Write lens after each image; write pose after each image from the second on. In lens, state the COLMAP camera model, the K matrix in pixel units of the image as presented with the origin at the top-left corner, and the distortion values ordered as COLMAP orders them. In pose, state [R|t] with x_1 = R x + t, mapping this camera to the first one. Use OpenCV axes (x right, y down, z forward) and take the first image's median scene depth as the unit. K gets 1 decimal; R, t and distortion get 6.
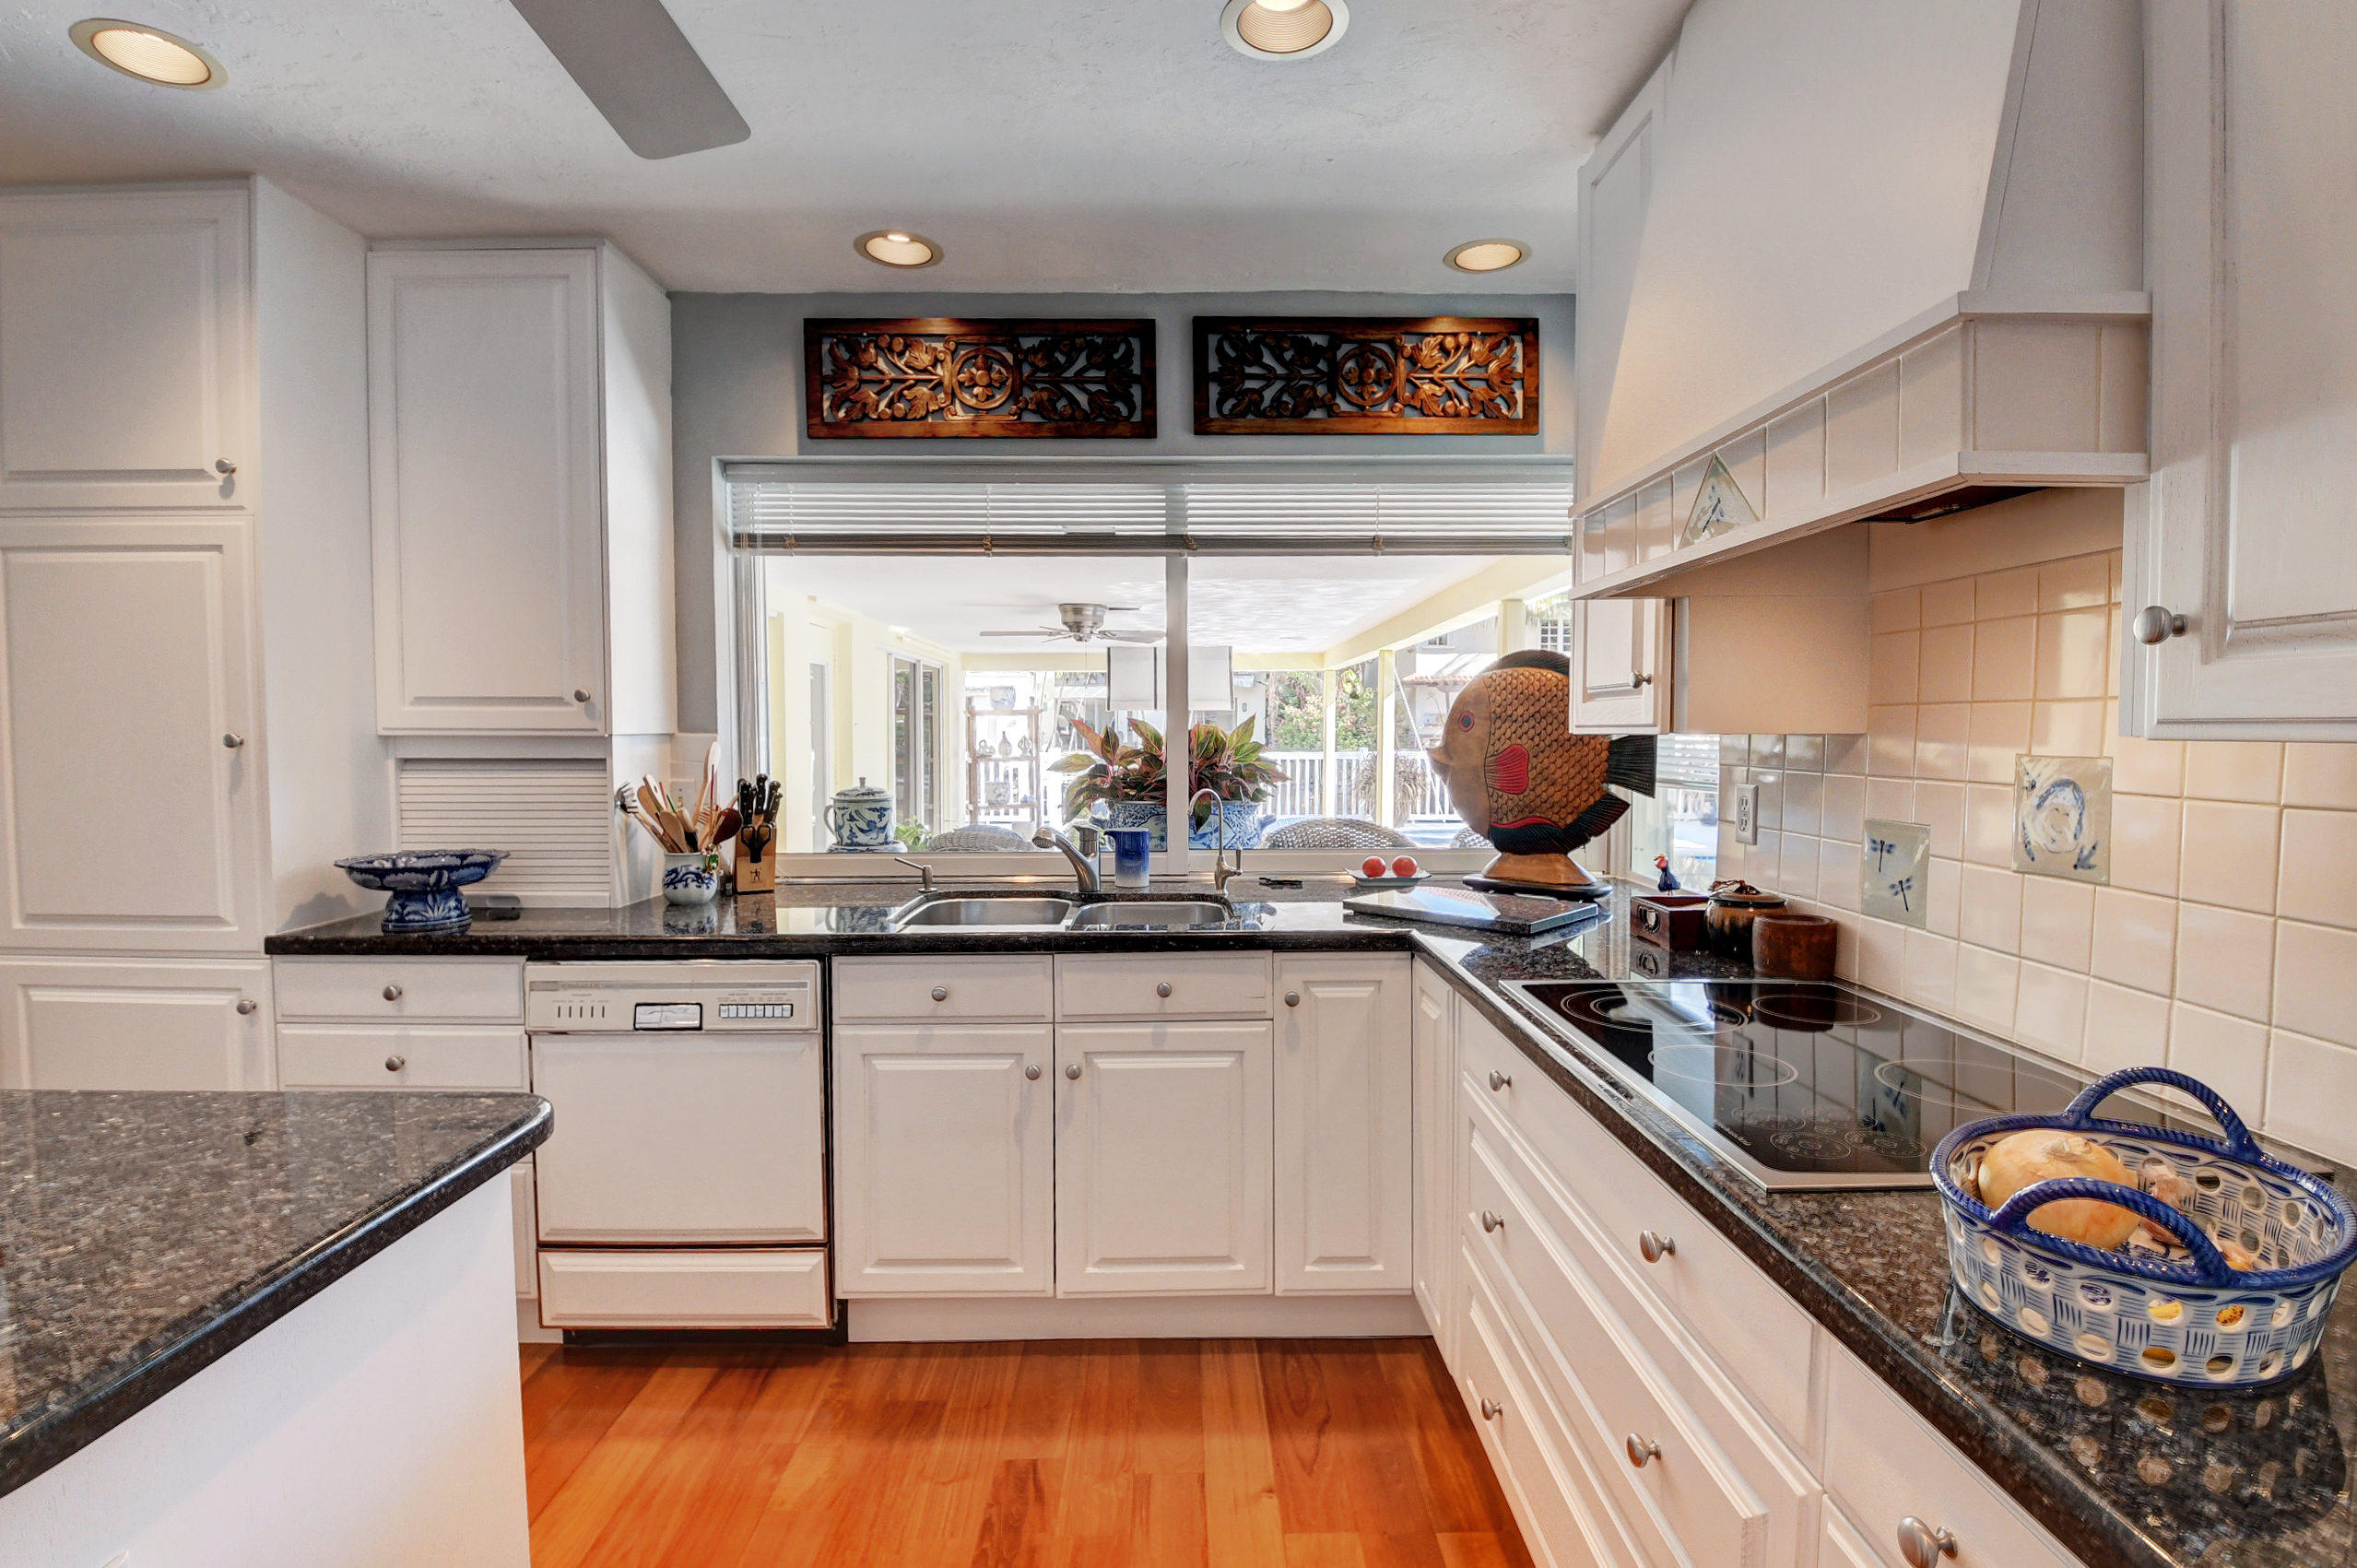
lens RADIAL K [[1085.1, 0, 1185.2], [0, 1085.1, 779.0], [0, 0, 1]] dist [0.031066, -0.042968]
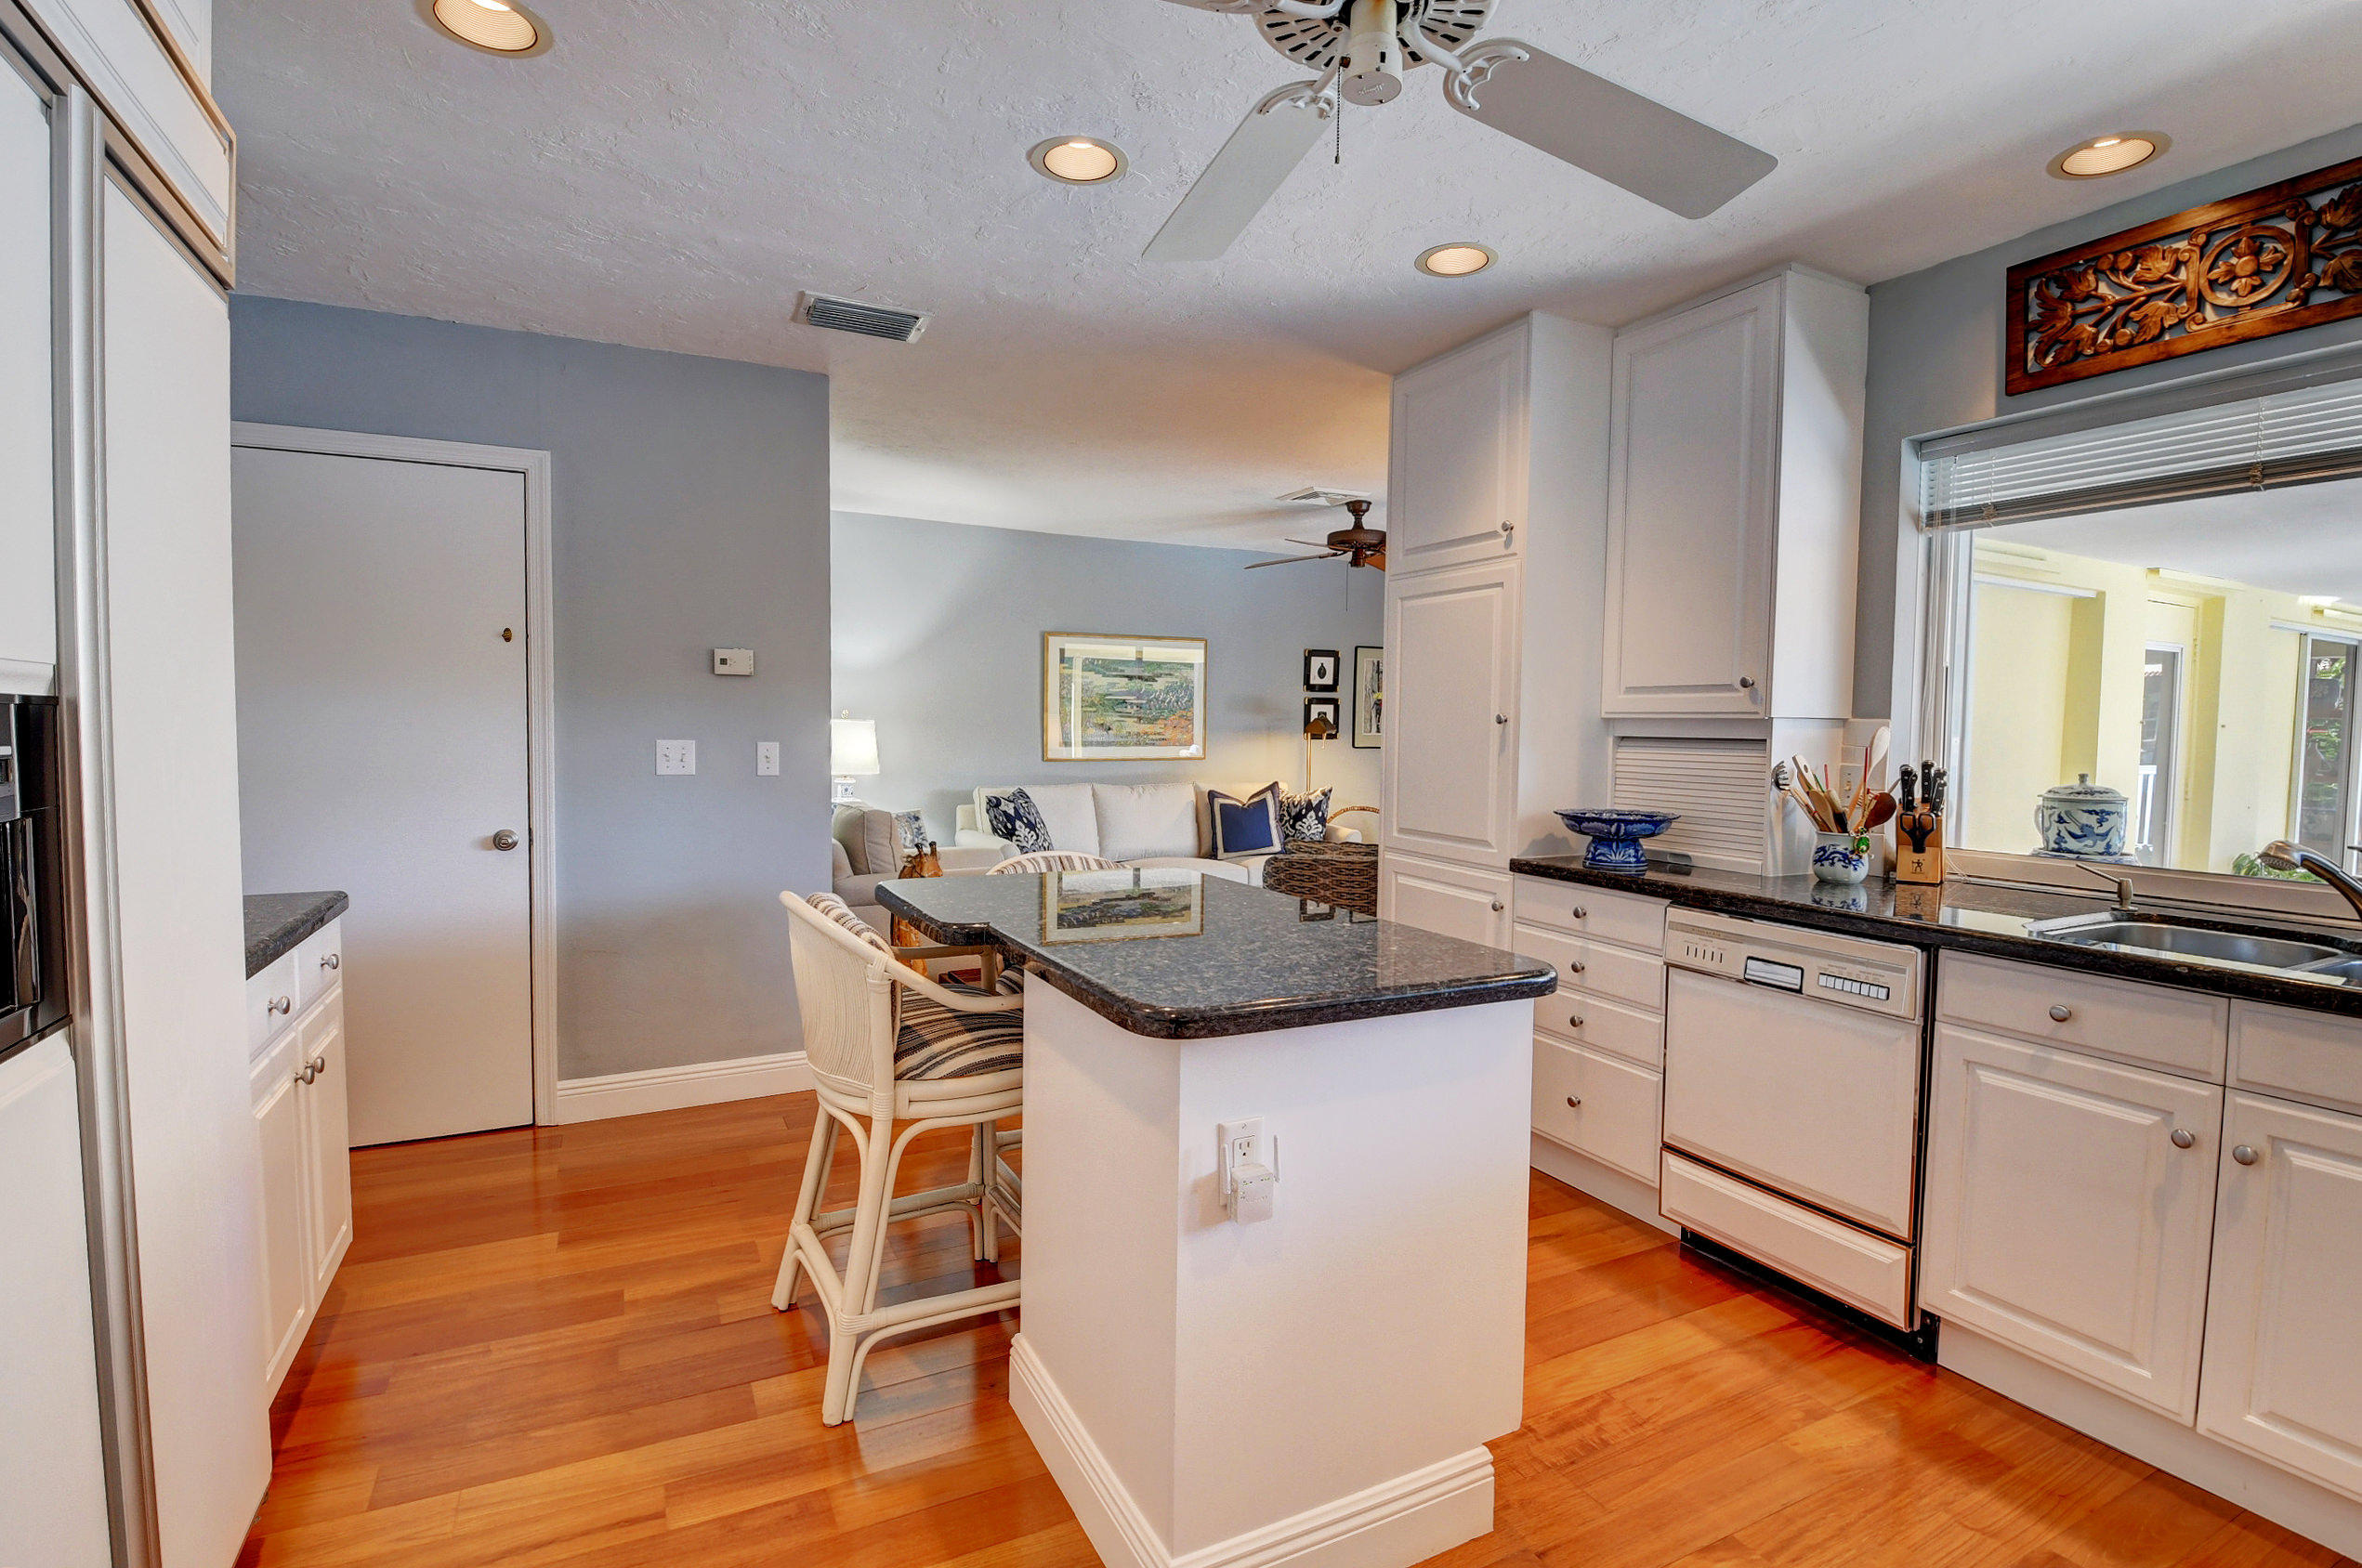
lens RADIAL K [[1113.6, 0, 1190.8], [0, 1113.6, 778.7], [0, 0, 1]] dist [0.000440, -0.015307]
pose [[0.444231, 0.049221, -0.894559, 0.213061], [-0.054554, 0.998123, 0.027828, 0.020846], [0.894250, 0.036440, 0.446082, -0.015722]]
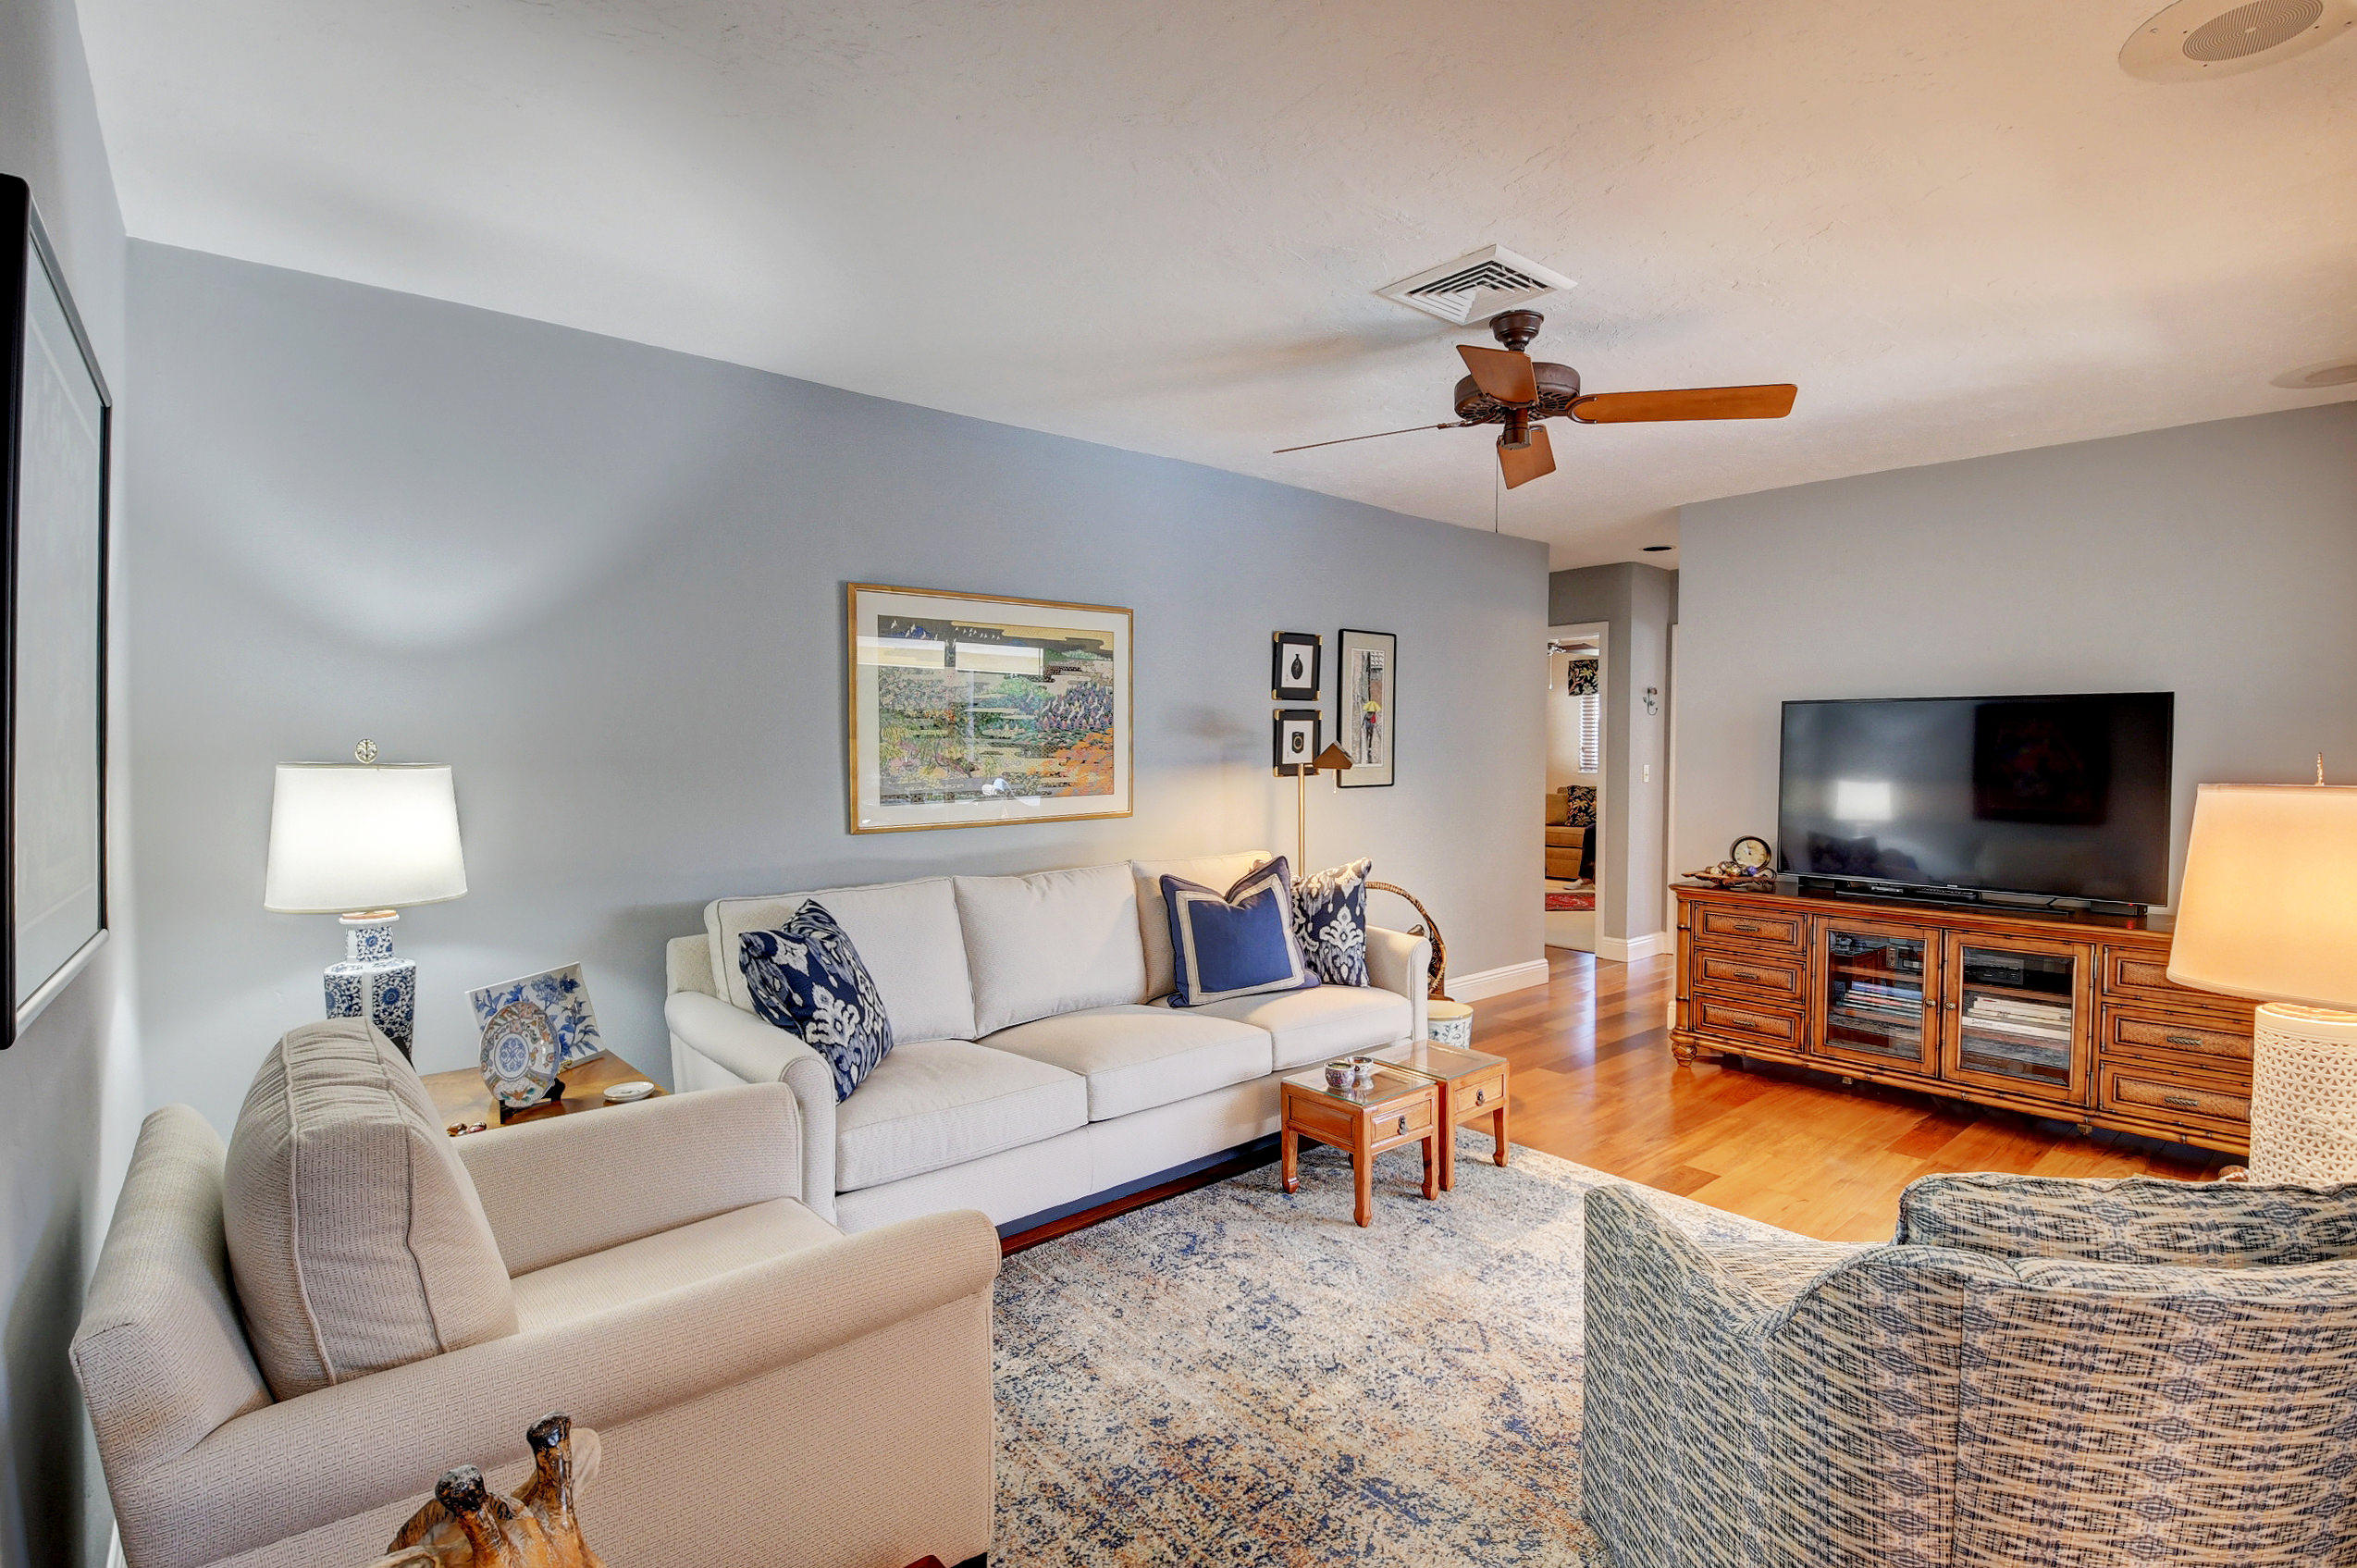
lens RADIAL K [[1085.1, 0, 1185.2], [0, 1085.1, 779.0], [0, 0, 1]] dist [0.031066, -0.042968]
pose [[0.639547, 0.023178, -0.768402, -1.004383], [-0.033542, 0.999435, 0.002231, -0.012344], [0.768020, 0.024347, 0.639963, 0.304792]]
